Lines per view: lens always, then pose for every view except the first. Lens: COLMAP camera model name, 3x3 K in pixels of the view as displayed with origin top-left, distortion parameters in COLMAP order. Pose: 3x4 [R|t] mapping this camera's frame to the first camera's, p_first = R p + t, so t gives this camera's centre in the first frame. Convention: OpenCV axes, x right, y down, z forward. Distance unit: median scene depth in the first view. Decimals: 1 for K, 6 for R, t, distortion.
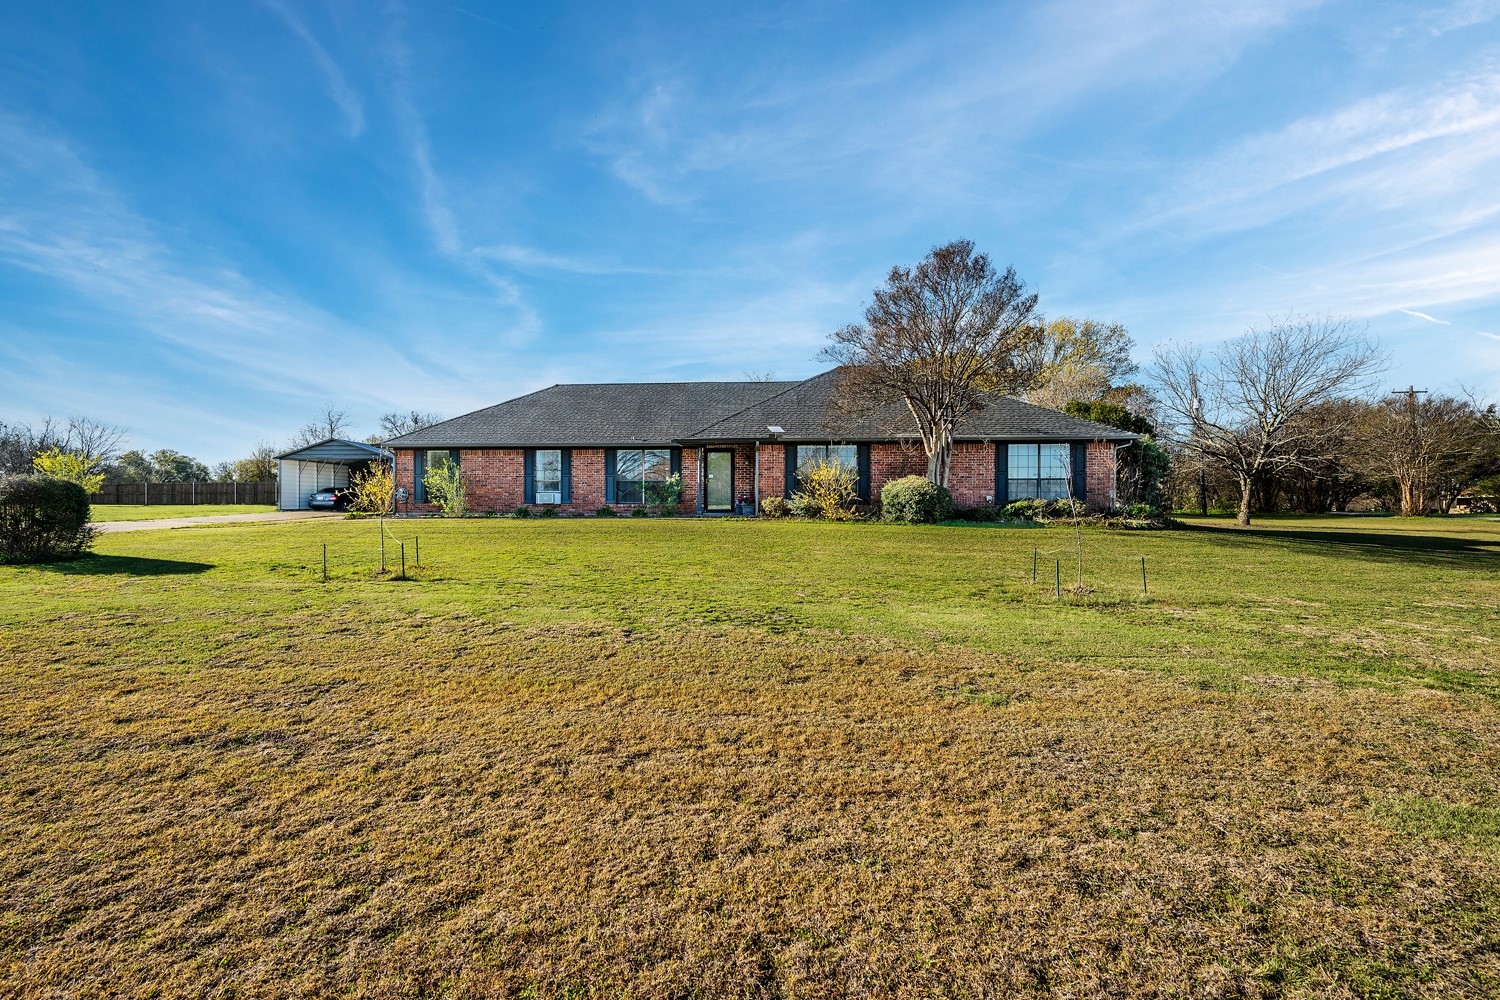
lens RADIAL K [[681.8, 0, 678.9], [0, 681.8, 514.9], [0, 0, 1]] dist [0.001394, -0.000035]
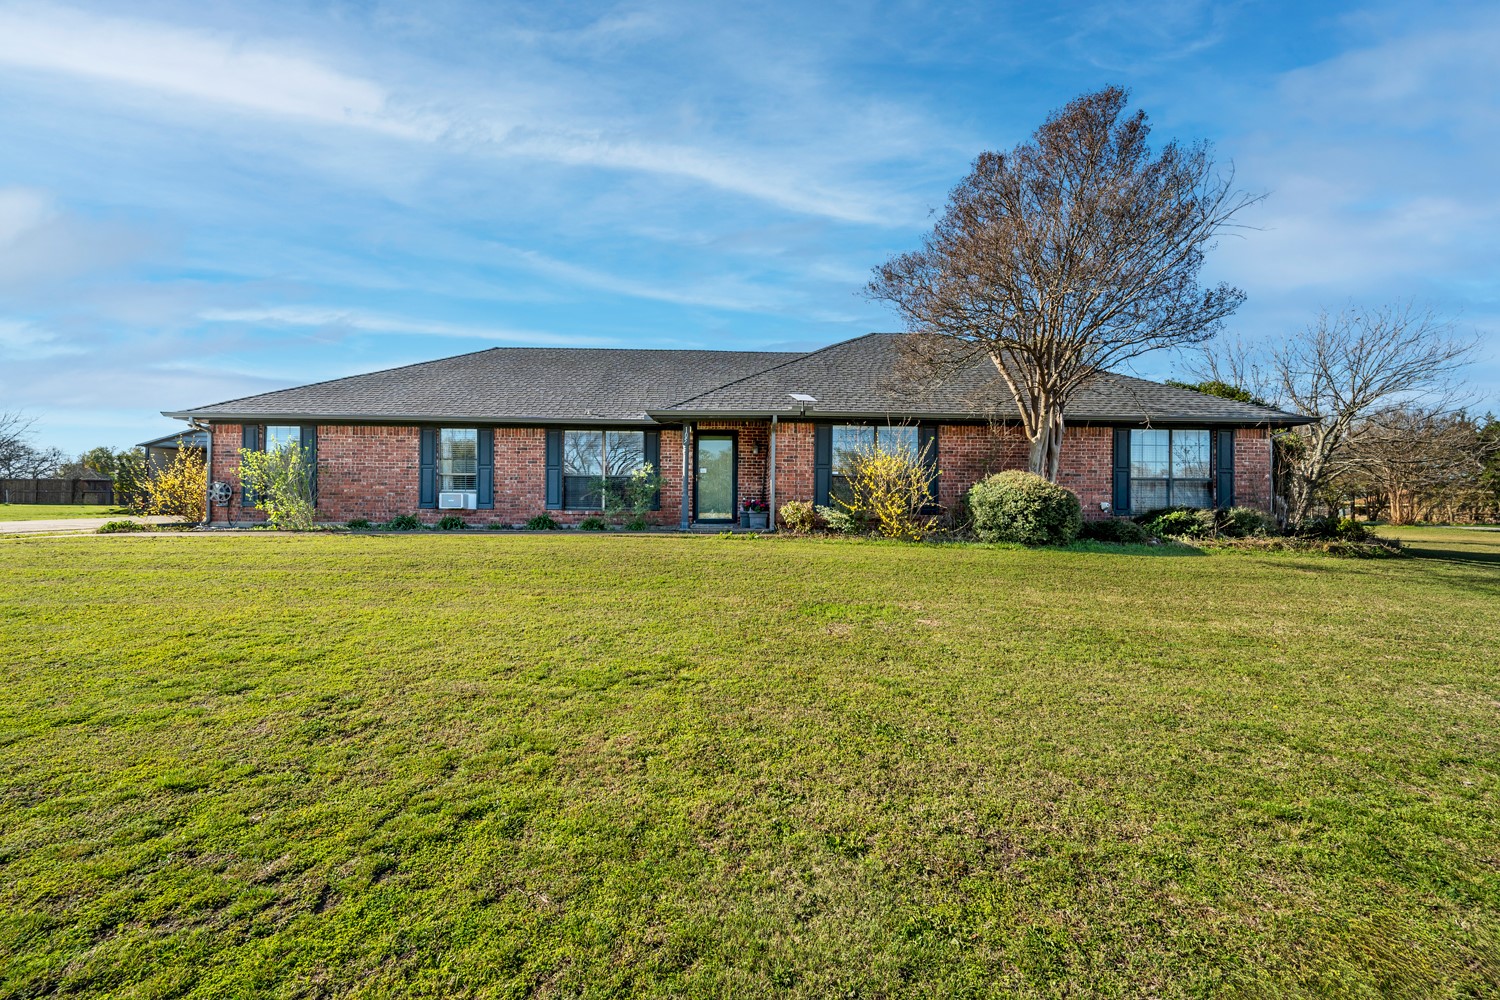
lens RADIAL K [[596.4, 0, 746.5], [0, 596.4, 508.0], [0, 0, 1]] dist [0.007004, 0.000050]
pose [[0.993832, 0.006797, 0.110688, 0.024687], [-0.005277, 0.999888, -0.014021, -0.011240], [-0.110771, 0.013350, 0.993756, 0.415188]]
